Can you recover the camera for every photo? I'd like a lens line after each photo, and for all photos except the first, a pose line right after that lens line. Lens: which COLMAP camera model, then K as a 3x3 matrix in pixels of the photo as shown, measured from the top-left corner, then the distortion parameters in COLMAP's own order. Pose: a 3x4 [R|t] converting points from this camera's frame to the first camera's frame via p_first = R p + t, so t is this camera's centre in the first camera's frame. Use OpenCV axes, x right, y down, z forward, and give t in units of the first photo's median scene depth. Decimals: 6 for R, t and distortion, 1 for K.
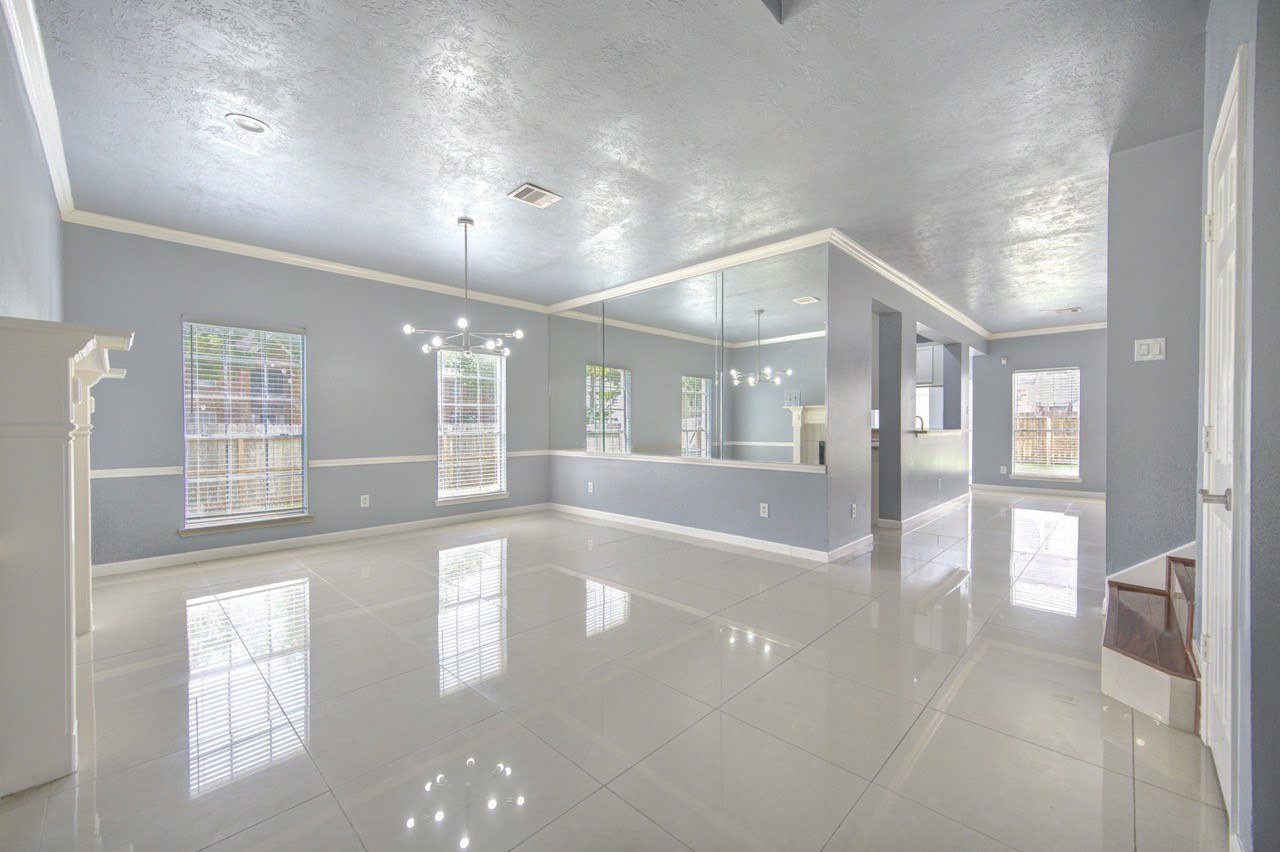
lens RADIAL K [[502.9, 0, 635.8], [0, 502.9, 428.6], [0, 0, 1]] dist [0.001489, -0.000324]
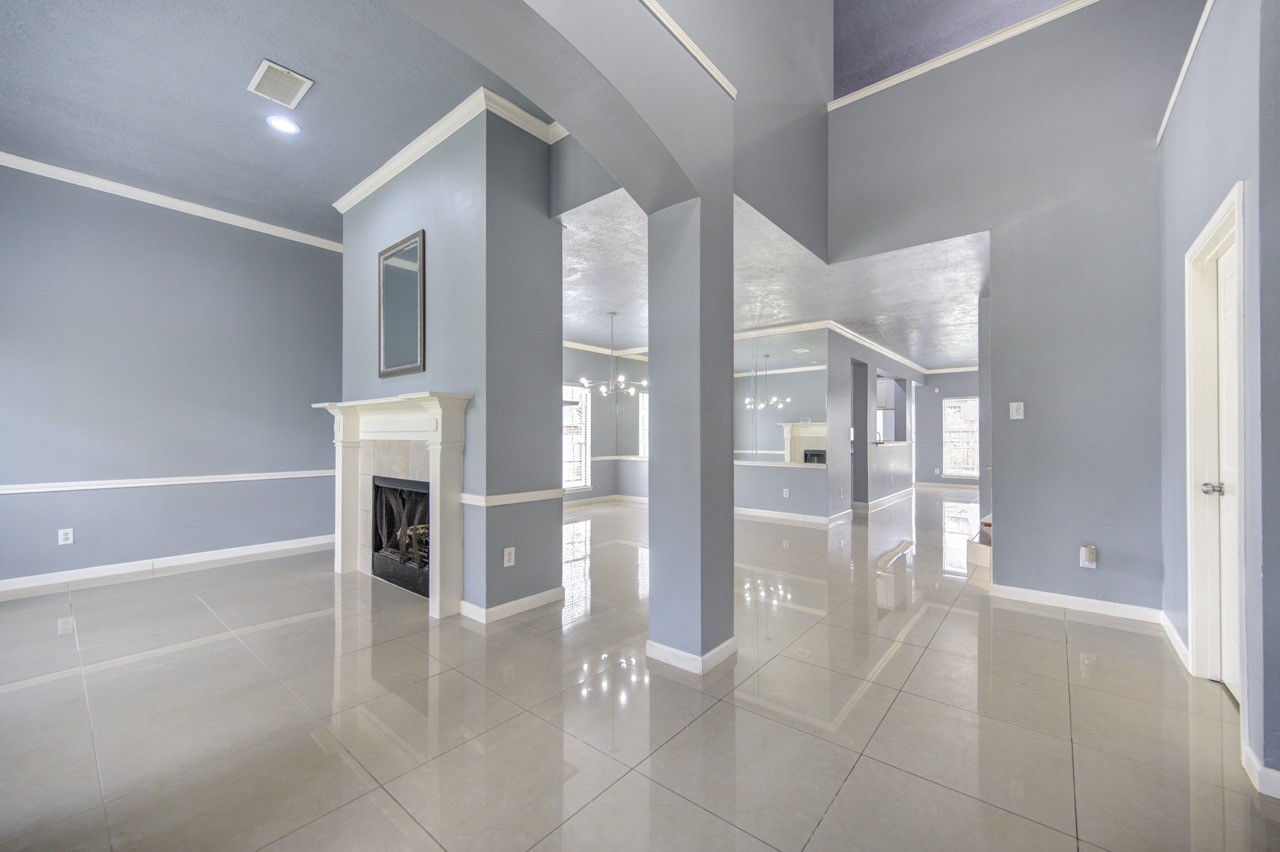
lens RADIAL K [[502.9, 0, 635.1], [0, 502.9, 427.0], [0, 0, 1]] dist [0.001489, -0.000324]
pose [[0.996982, 0.003446, 0.077561, -0.220196], [-0.001648, 0.999729, -0.023237, -0.004031], [-0.077620, 0.023039, 0.996717, -0.344517]]
